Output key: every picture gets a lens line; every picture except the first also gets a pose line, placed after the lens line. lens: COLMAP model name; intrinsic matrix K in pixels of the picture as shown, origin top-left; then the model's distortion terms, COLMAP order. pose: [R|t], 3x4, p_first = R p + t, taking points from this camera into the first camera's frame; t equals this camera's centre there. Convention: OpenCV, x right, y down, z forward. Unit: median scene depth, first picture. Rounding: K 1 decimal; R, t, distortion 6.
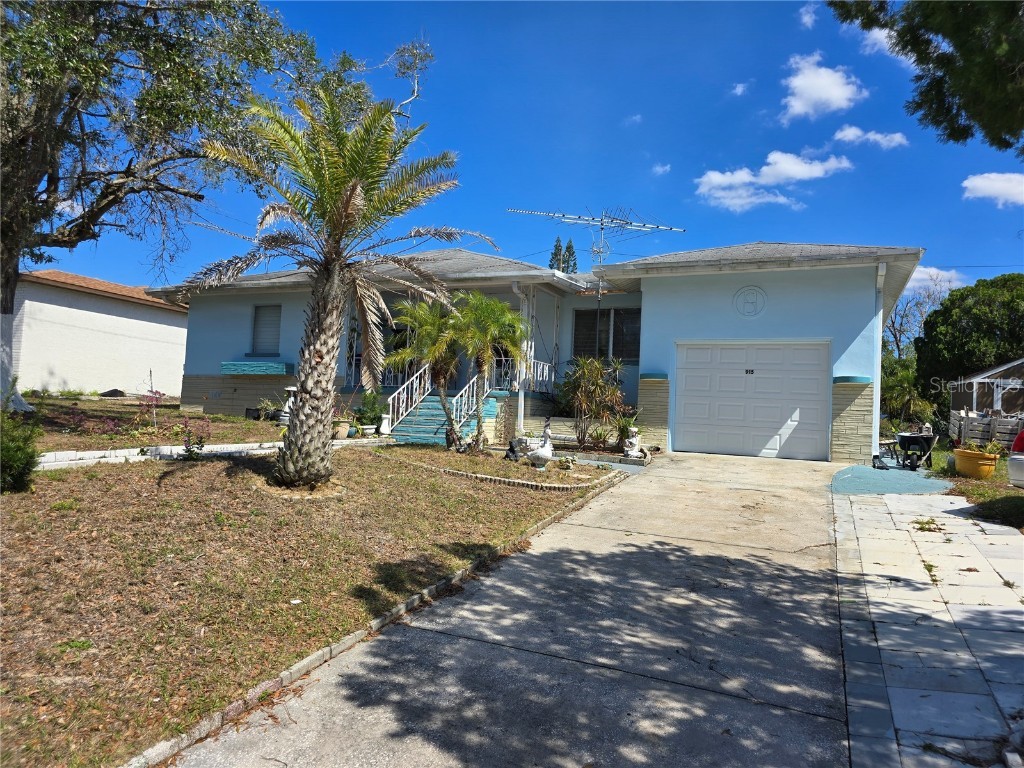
lens RADIAL K [[691.5, 0, 521.4], [0, 691.5, 383.0], [0, 0, 1]] dist [0.055256, -0.050480]
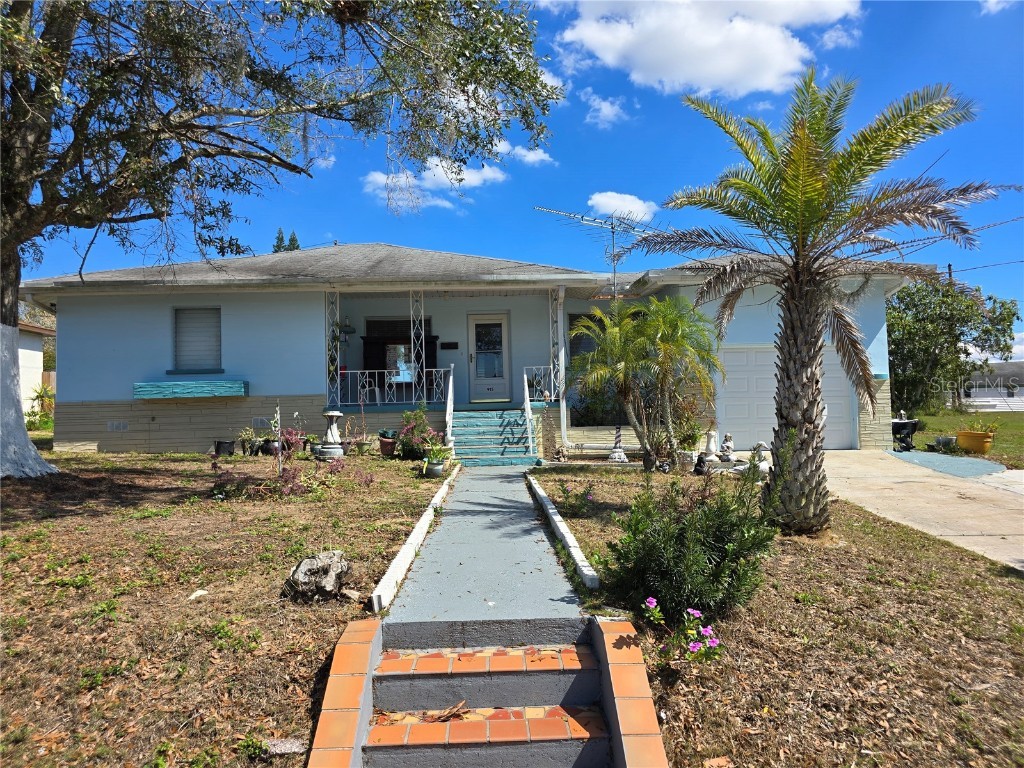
lens RADIAL K [[691.5, 0, 506.8], [0, 691.5, 379.9], [0, 0, 1]] dist [0.055256, -0.050480]
pose [[0.907330, -0.040539, 0.418460, -0.432032], [0.040869, 0.999131, 0.008179, -0.025959], [-0.418428, 0.009681, 0.908198, 0.160564]]
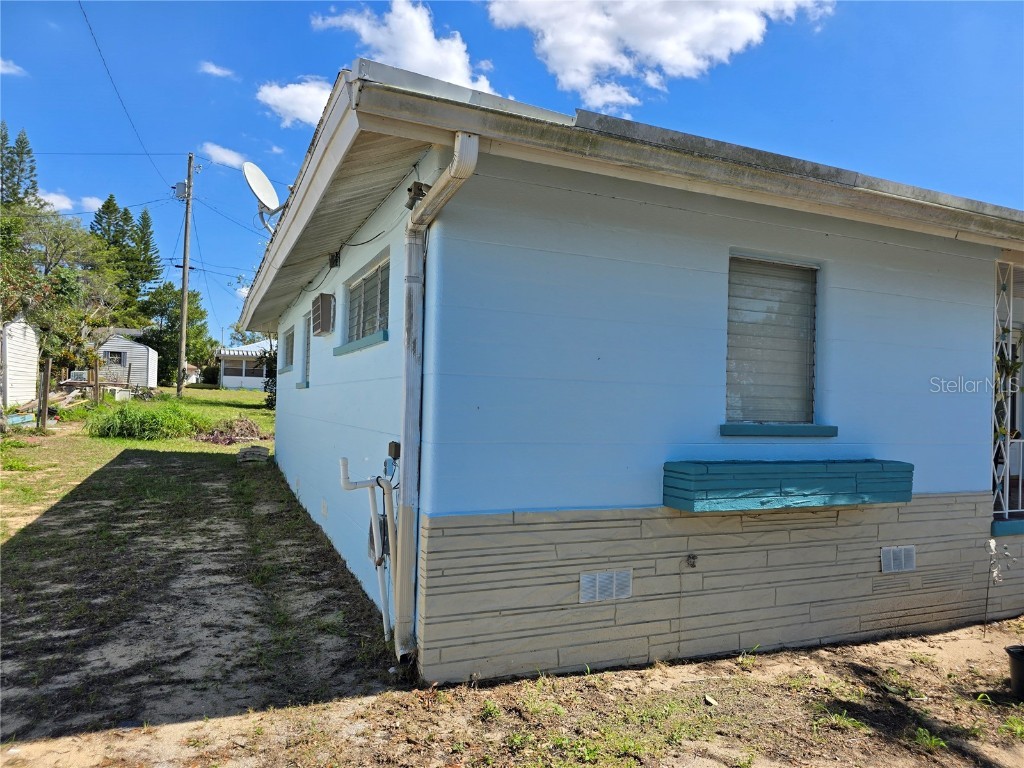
lens RADIAL K [[691.5, 0, 514.1], [0, 691.5, 383.5], [0, 0, 1]] dist [0.055256, -0.050480]
pose [[0.664805, -0.006099, 0.746992, -0.753808], [-0.044130, 0.997900, 0.047423, -0.077929], [-0.745712, -0.064492, 0.663139, 1.002034]]
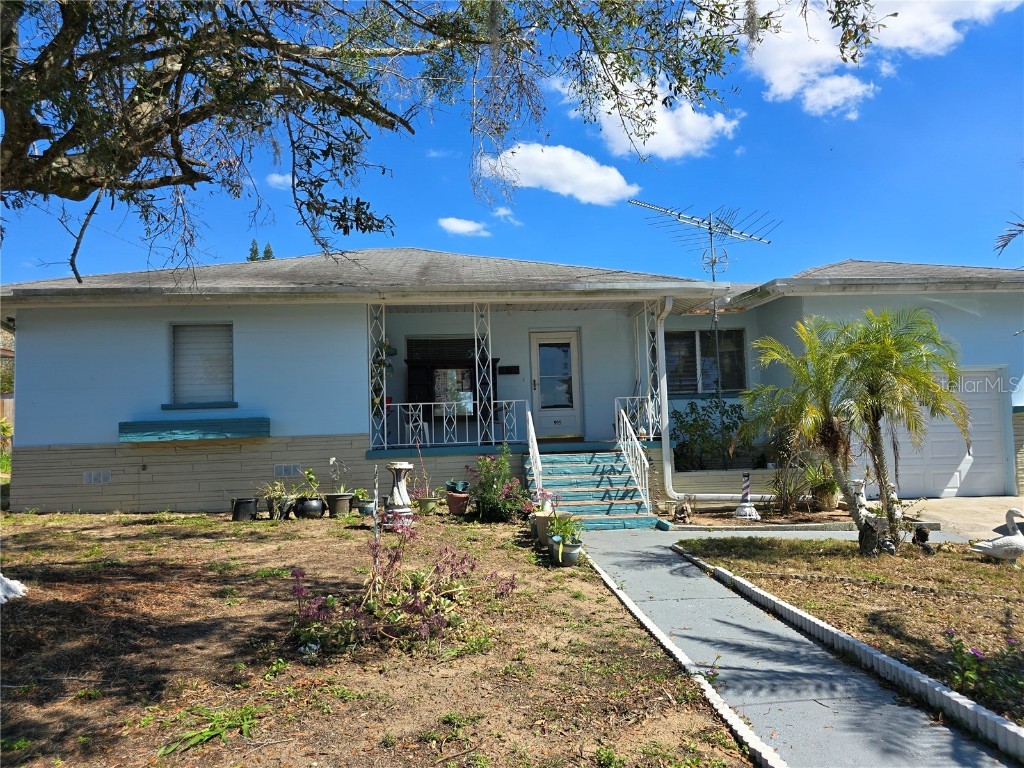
lens RADIAL K [[691.5, 0, 517.2], [0, 691.5, 383.7], [0, 0, 1]] dist [0.055256, -0.050480]
pose [[0.882298, -0.035766, 0.469330, -0.465924], [0.043669, 0.999028, -0.005962, -0.049239], [-0.468661, 0.025756, 0.883003, 0.373171]]
